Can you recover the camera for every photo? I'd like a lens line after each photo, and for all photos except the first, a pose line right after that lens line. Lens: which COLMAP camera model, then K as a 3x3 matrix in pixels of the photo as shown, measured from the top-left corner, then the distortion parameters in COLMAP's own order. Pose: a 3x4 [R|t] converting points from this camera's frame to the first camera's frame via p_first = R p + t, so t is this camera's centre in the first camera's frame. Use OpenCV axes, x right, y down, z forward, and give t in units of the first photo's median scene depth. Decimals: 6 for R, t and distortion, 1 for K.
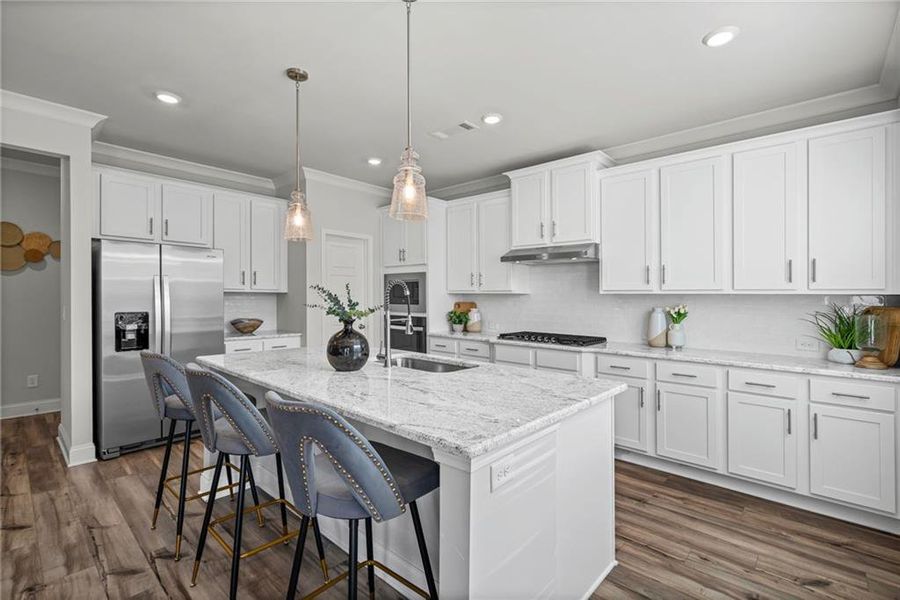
lens RADIAL K [[411.2, 0, 450.3], [0, 411.2, 297.1], [0, 0, 1]] dist [-0.002362, -0.000044]
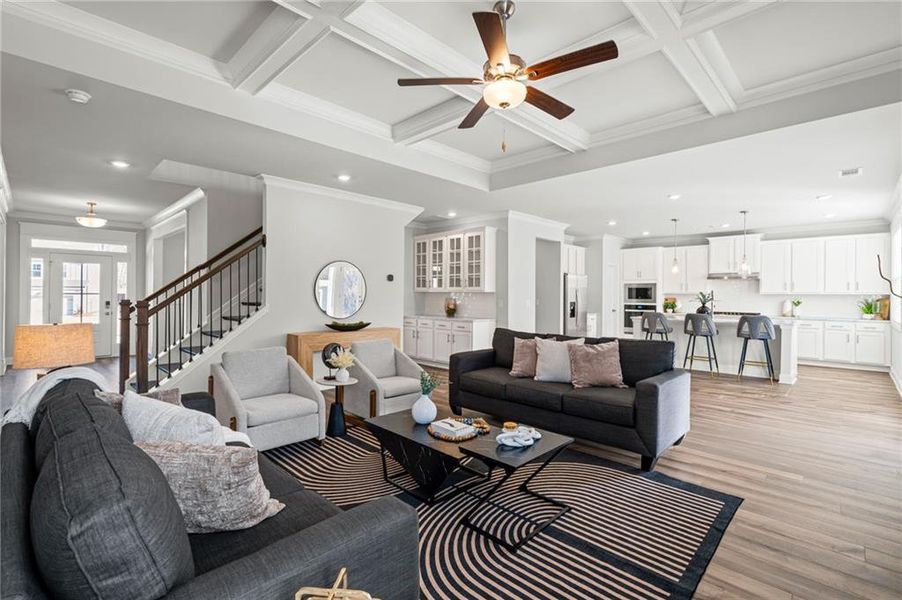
lens RADIAL K [[412.1, 0, 450.3], [0, 412.1, 298.5], [0, 0, 1]] dist [-0.002362, -0.000044]
pose [[0.999123, -0.001137, -0.041864, -1.351290], [0.001565, 0.999947, 0.010180, -0.009485], [0.041851, -0.010236, 0.999071, -1.464084]]
